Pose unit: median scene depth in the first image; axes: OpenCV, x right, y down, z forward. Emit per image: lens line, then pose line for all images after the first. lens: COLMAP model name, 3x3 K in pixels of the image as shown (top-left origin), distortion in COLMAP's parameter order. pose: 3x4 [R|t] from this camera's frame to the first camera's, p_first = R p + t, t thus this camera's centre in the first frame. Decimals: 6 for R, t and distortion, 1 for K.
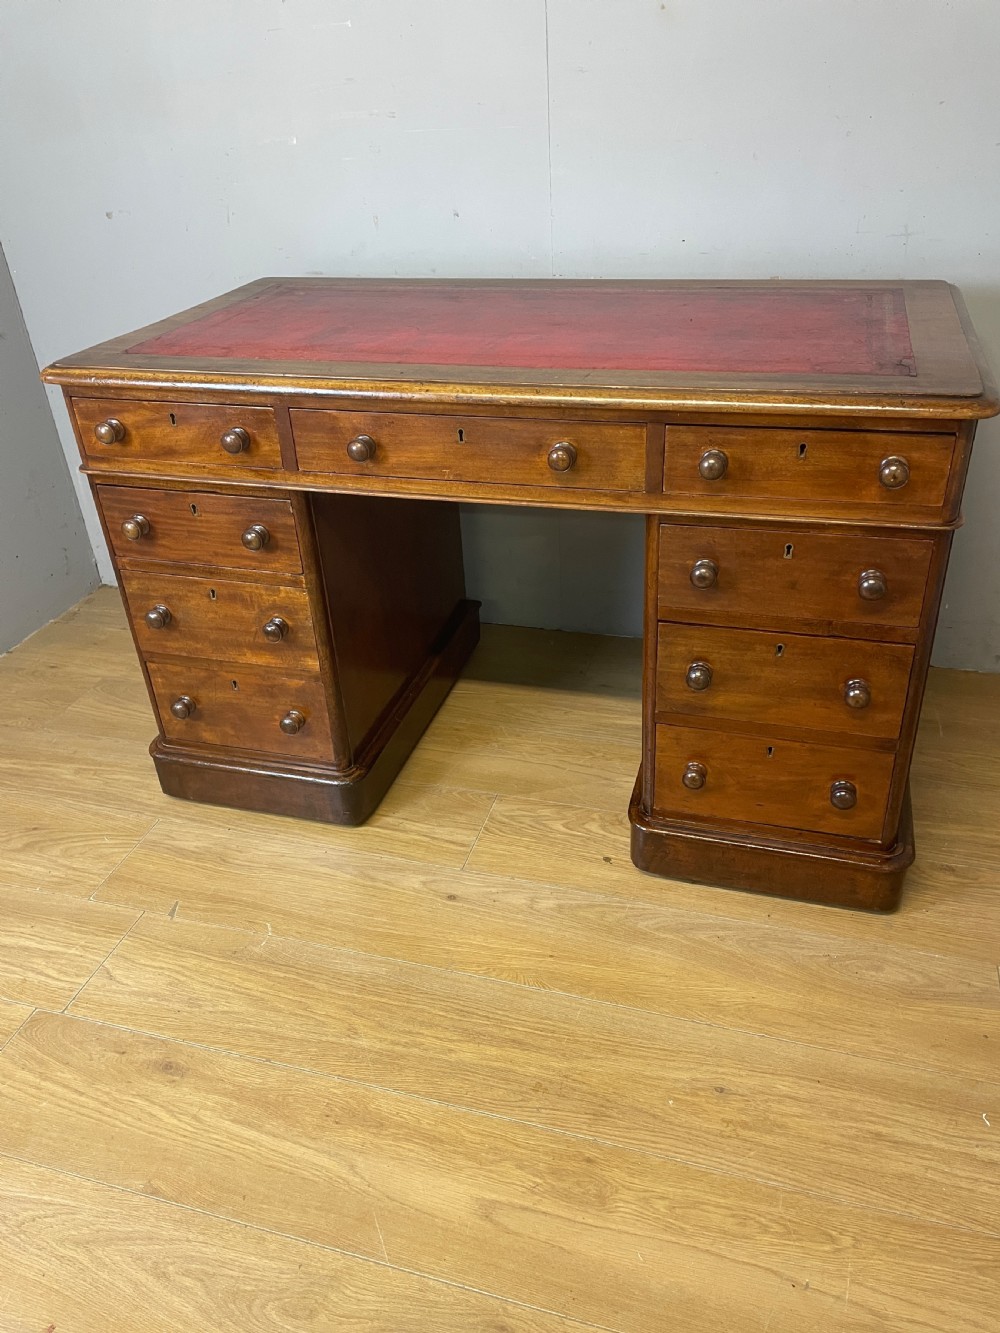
lens RADIAL K [[1013.0, 0, 495.1], [0, 1013.0, 660.8], [0, 0, 1]] dist [0.093725, -0.121103]
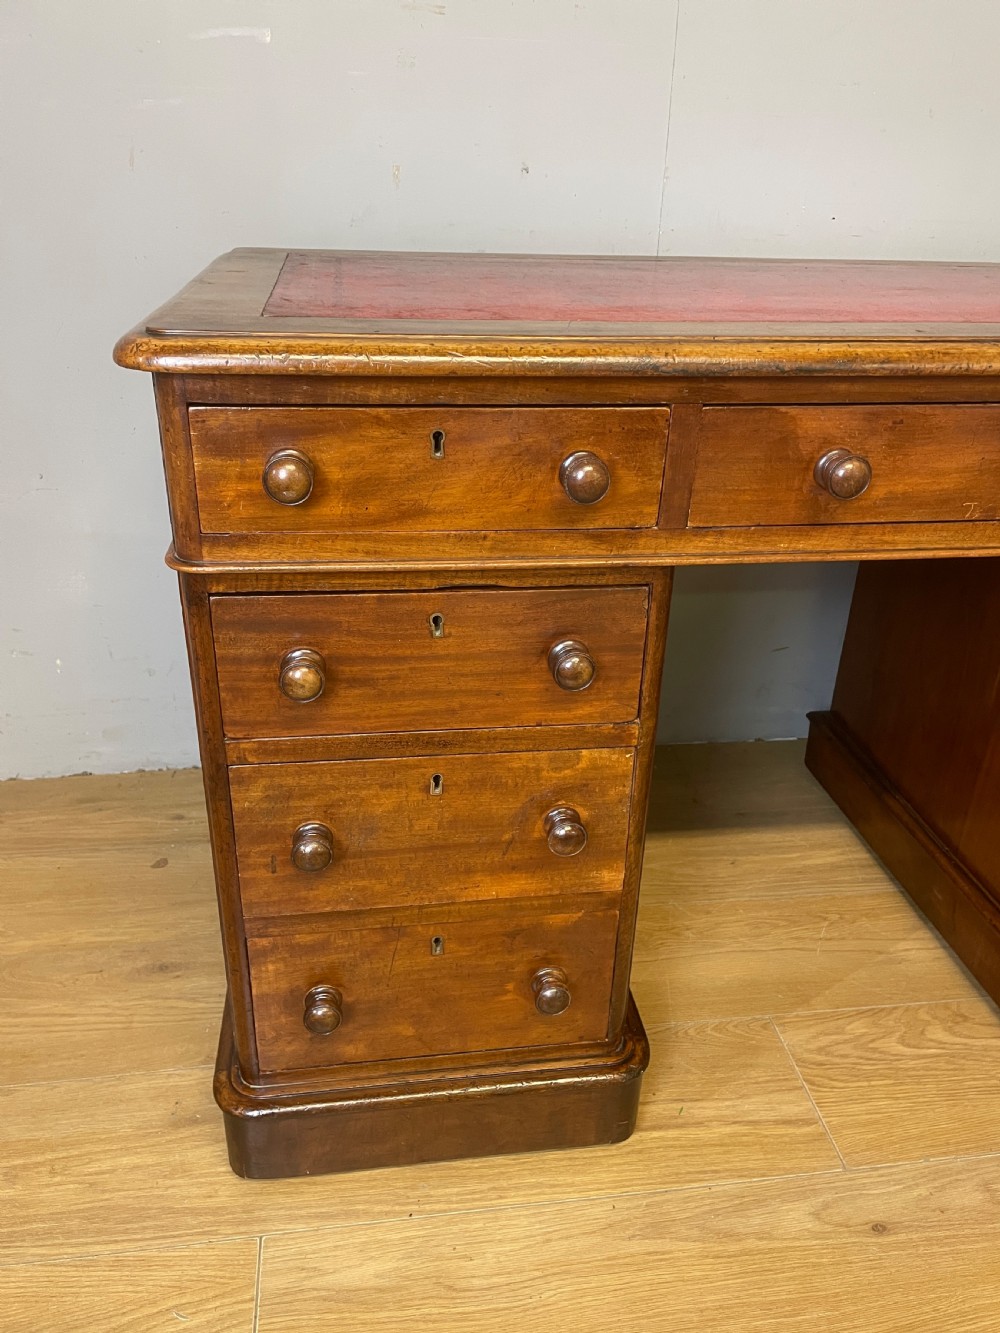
lens RADIAL K [[1013.0, 0, 501.9], [0, 1013.0, 664.8], [0, 0, 1]] dist [0.093725, -0.121103]
pose [[0.902177, -0.116551, 0.415322, -0.521998], [0.151566, 0.987066, -0.052237, -0.107126], [-0.403862, 0.110076, 0.908173, 0.588582]]
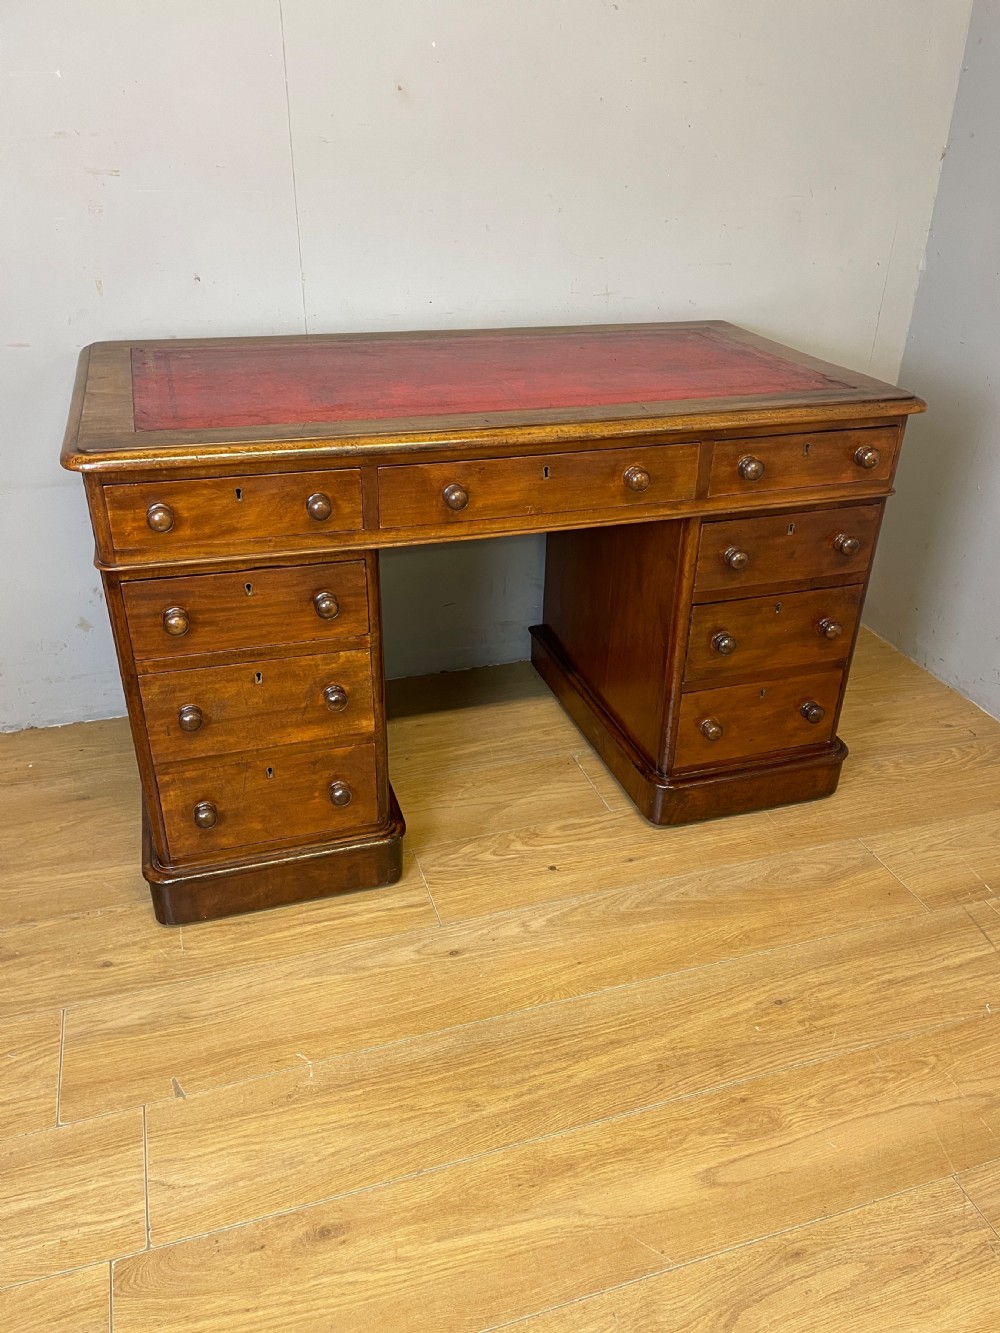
lens RADIAL K [[1014.3, 0, 509.9], [0, 1014.3, 670.1], [0, 0, 1]] dist [0.094661, -0.122991]
pose [[0.812018, -0.218775, 0.541077, -0.554622], [0.238725, 0.970487, 0.034134, -0.066679], [-0.532576, 0.101452, 0.840280, 0.117355]]
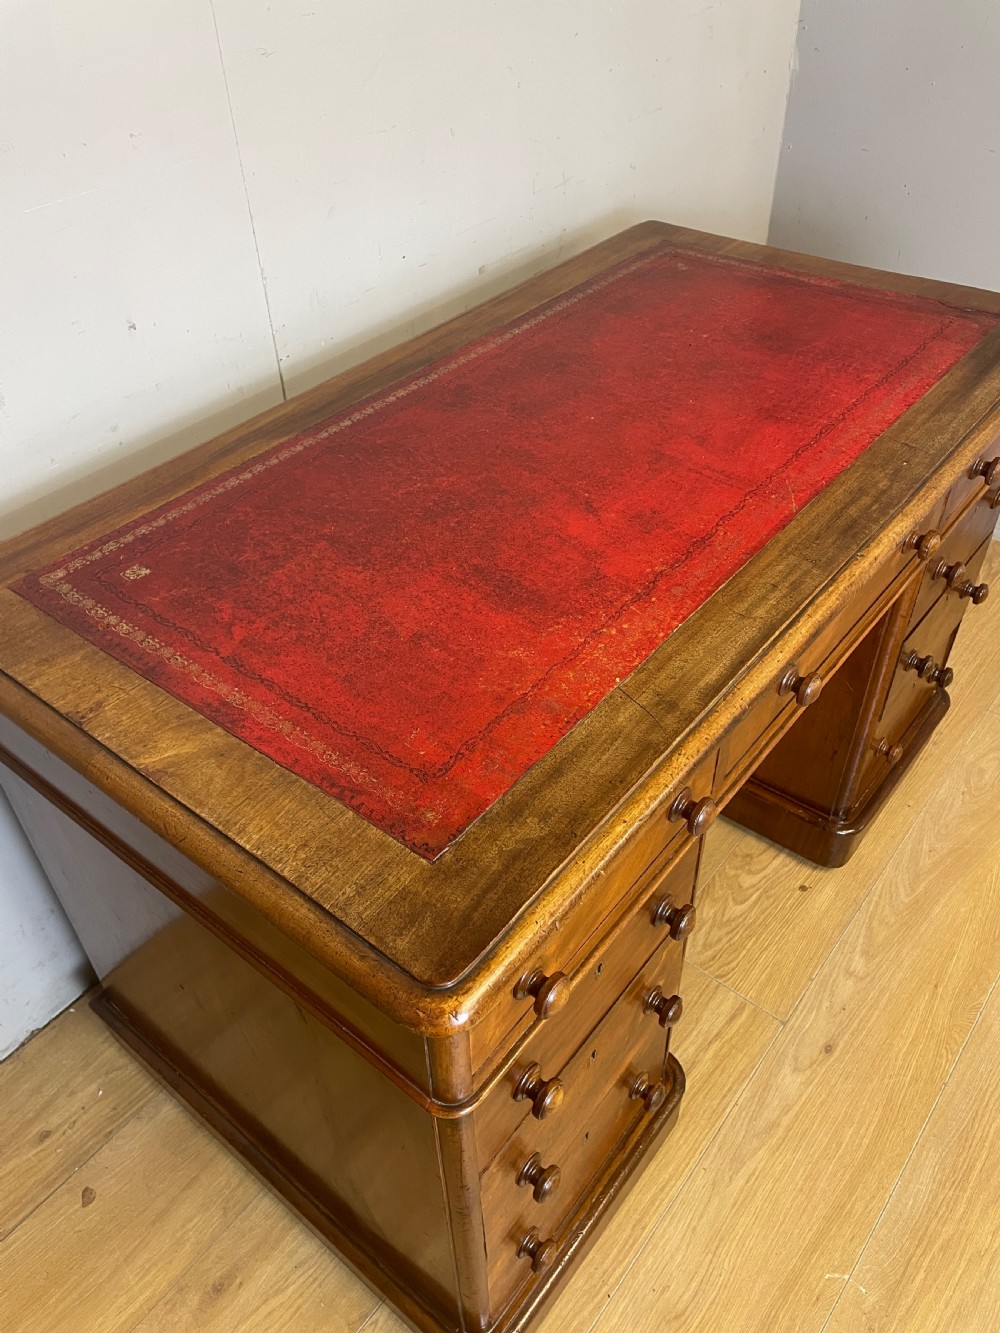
lens RADIAL K [[1013.0, 0, 497.8], [0, 1013.0, 660.3], [0, 0, 1]] dist [0.093725, -0.121103]
pose [[0.375433, -0.576539, 0.725709, -0.682536], [0.479072, 0.790989, 0.380561, -0.570067], [-0.793436, 0.204791, 0.573167, 0.758884]]
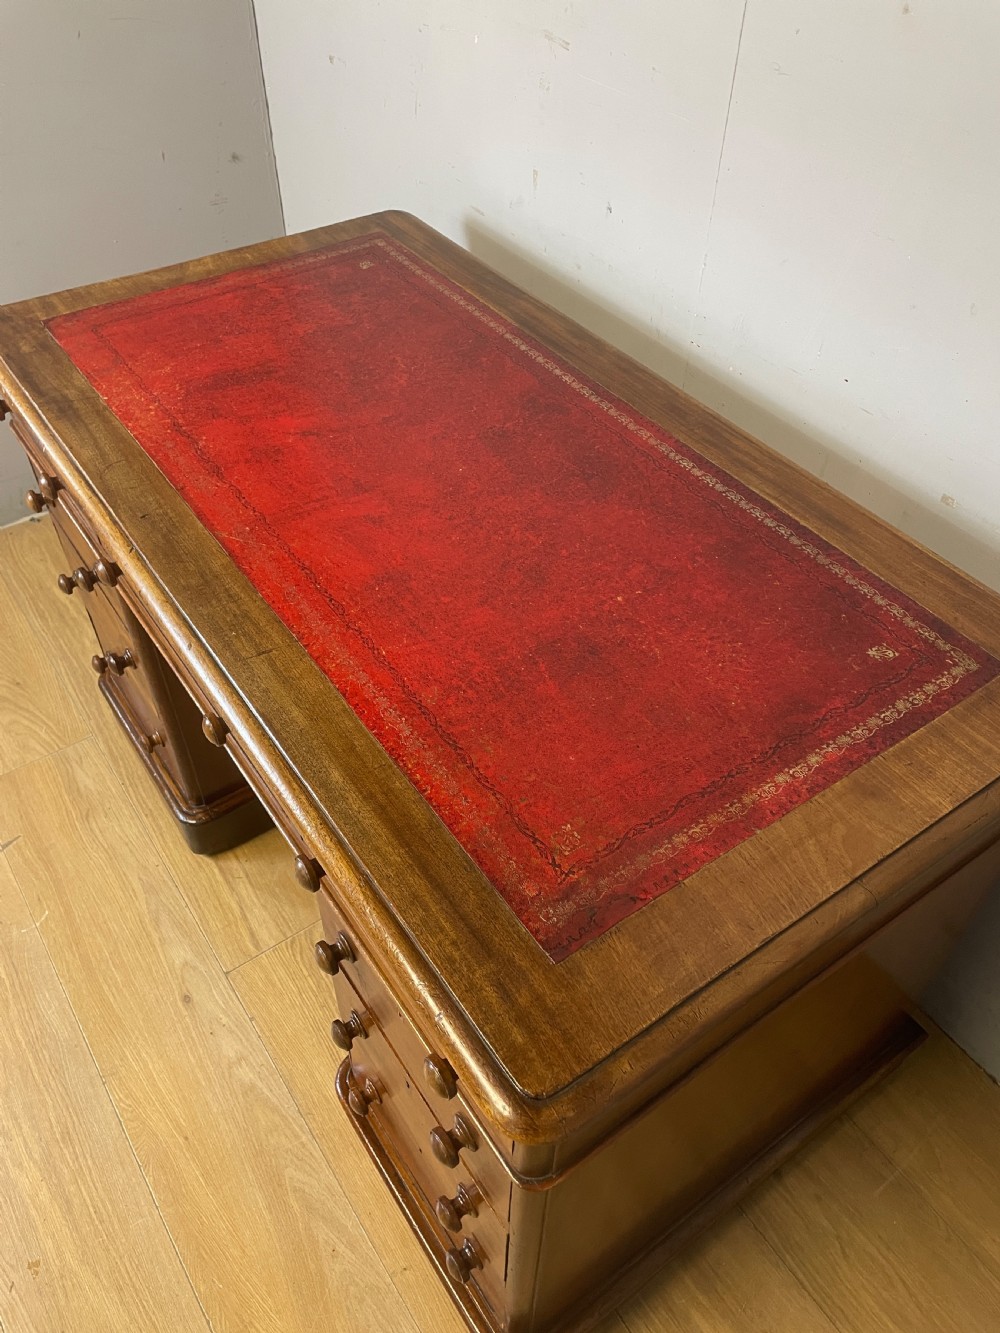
lens RADIAL K [[1013.0, 0, 491.9], [0, 1013.0, 657.4], [0, 0, 1]] dist [0.093725, -0.121103]
pose [[0.784051, 0.480991, -0.392316, 0.454391], [-0.361362, 0.867622, 0.341541, -0.529874], [0.504660, -0.126017, 0.854071, 0.439899]]
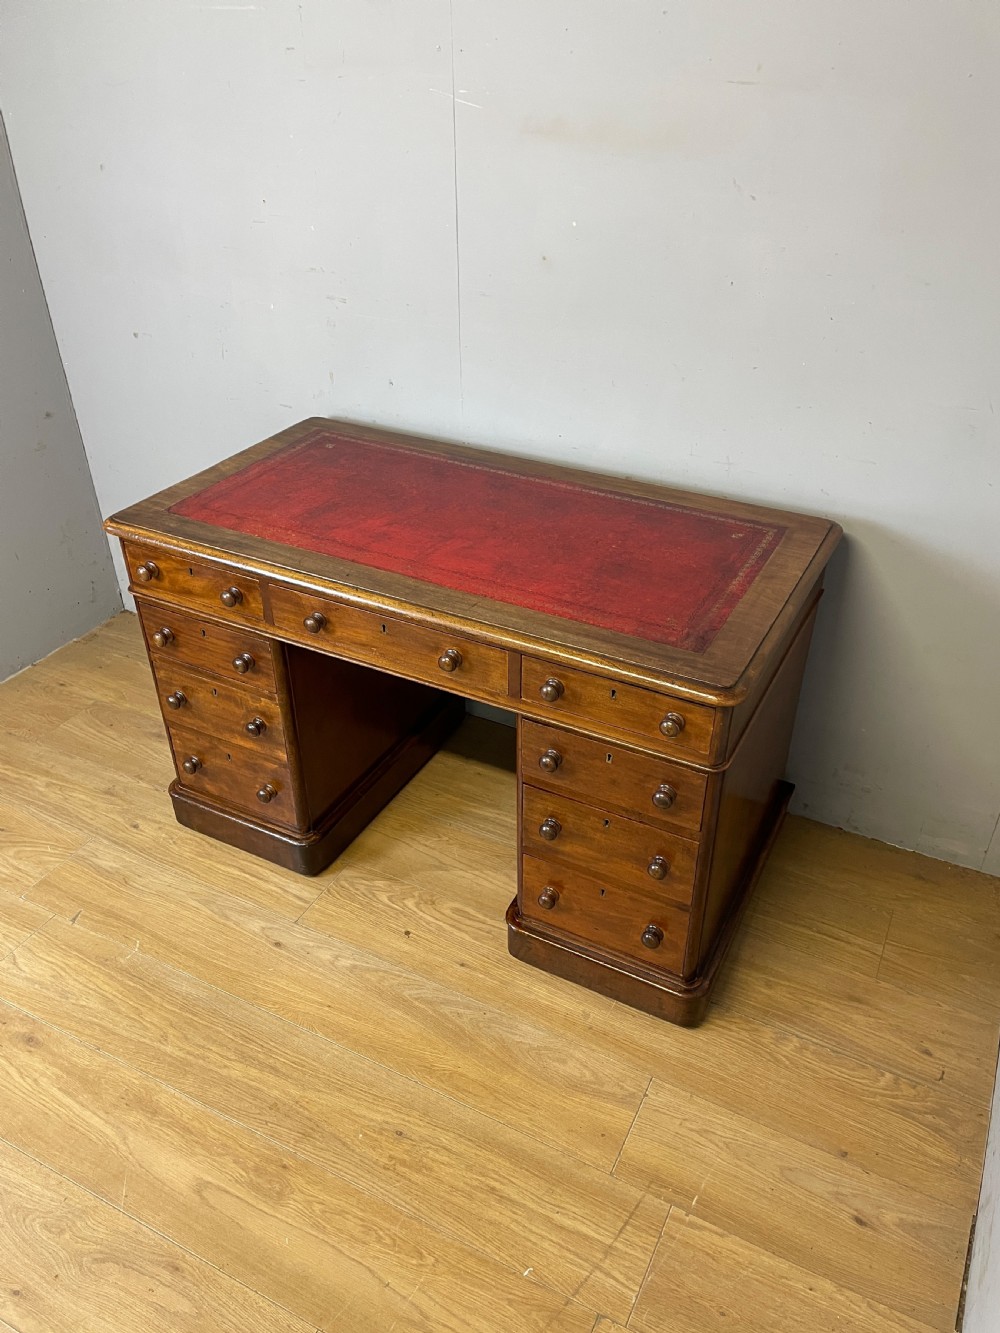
lens RADIAL K [[1013.0, 0, 510.4], [0, 1013.0, 673.0], [0, 0, 1]] dist [0.093725, -0.121103]
pose [[0.983328, 0.143430, -0.111774, 0.398040], [-0.136884, 0.988503, 0.064227, -0.269305], [0.119701, -0.047857, 0.991656, -0.275426]]
